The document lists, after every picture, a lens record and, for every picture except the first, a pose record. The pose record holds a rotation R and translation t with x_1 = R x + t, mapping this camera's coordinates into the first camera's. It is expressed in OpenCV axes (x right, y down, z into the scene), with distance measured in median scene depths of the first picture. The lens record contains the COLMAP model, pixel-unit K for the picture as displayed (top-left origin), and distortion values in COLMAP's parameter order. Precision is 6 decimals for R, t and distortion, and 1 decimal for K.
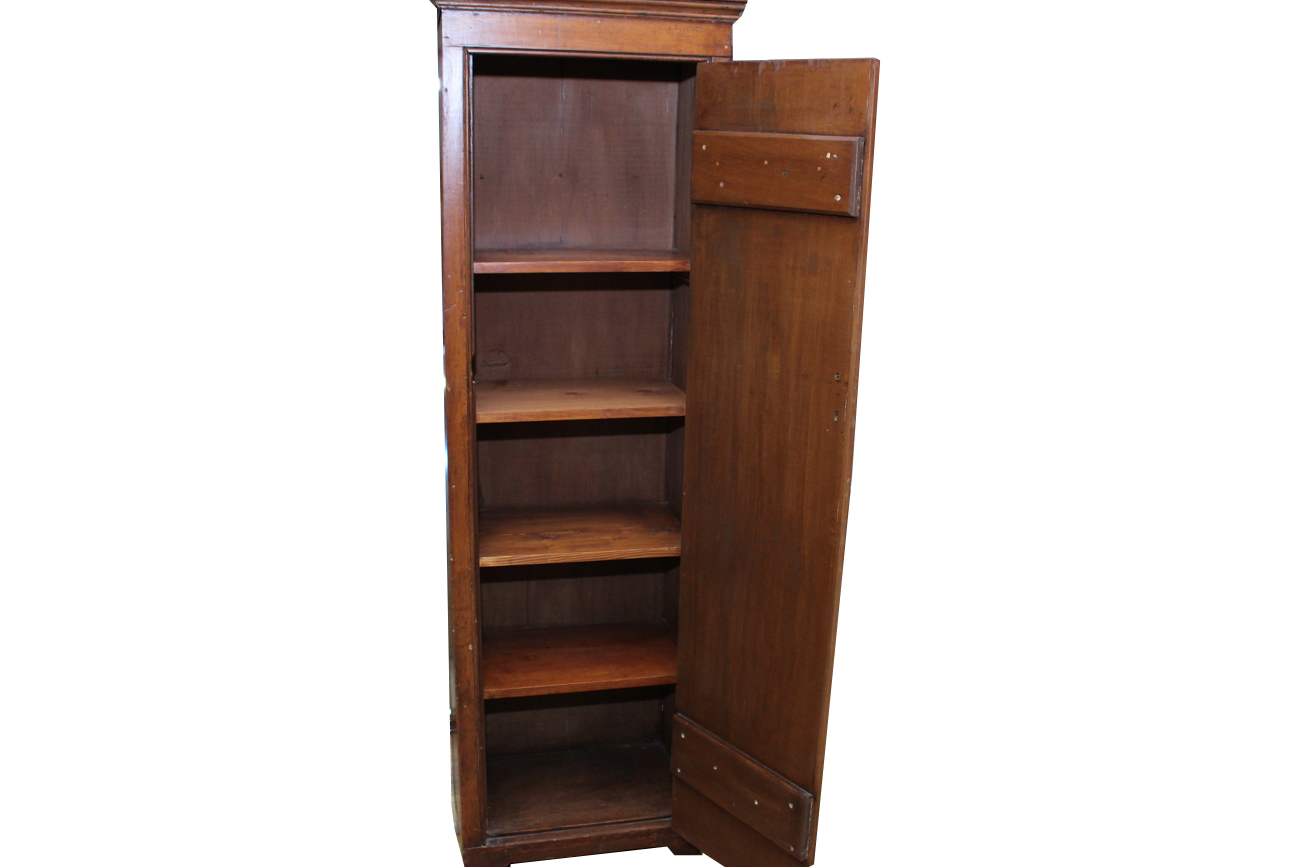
lens RADIAL K [[1327.3, 0, 650.0], [0, 1327.3, 433.5], [0, 0, 1]] dist [-0.006400, 0.001264]
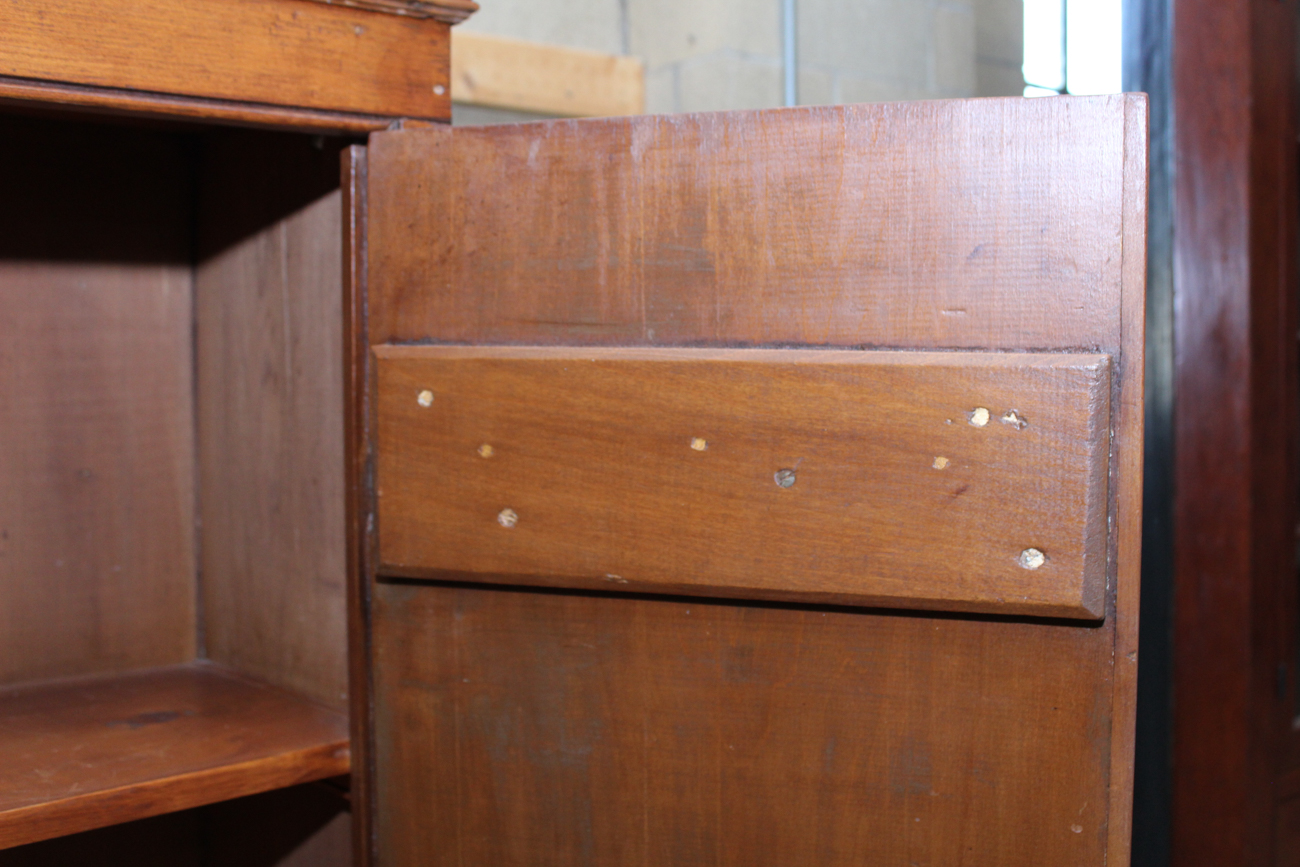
lens RADIAL K [[1530.8, 0, 650.0], [0, 1530.8, 433.5], [0, 0, 1]] dist [-0.068032, 0.045280]
pose [[0.877485, -0.060572, 0.475763, -0.080501], [0.131013, 0.984537, -0.116289, -0.159133], [-0.461362, 0.164373, 0.871852, 0.667259]]
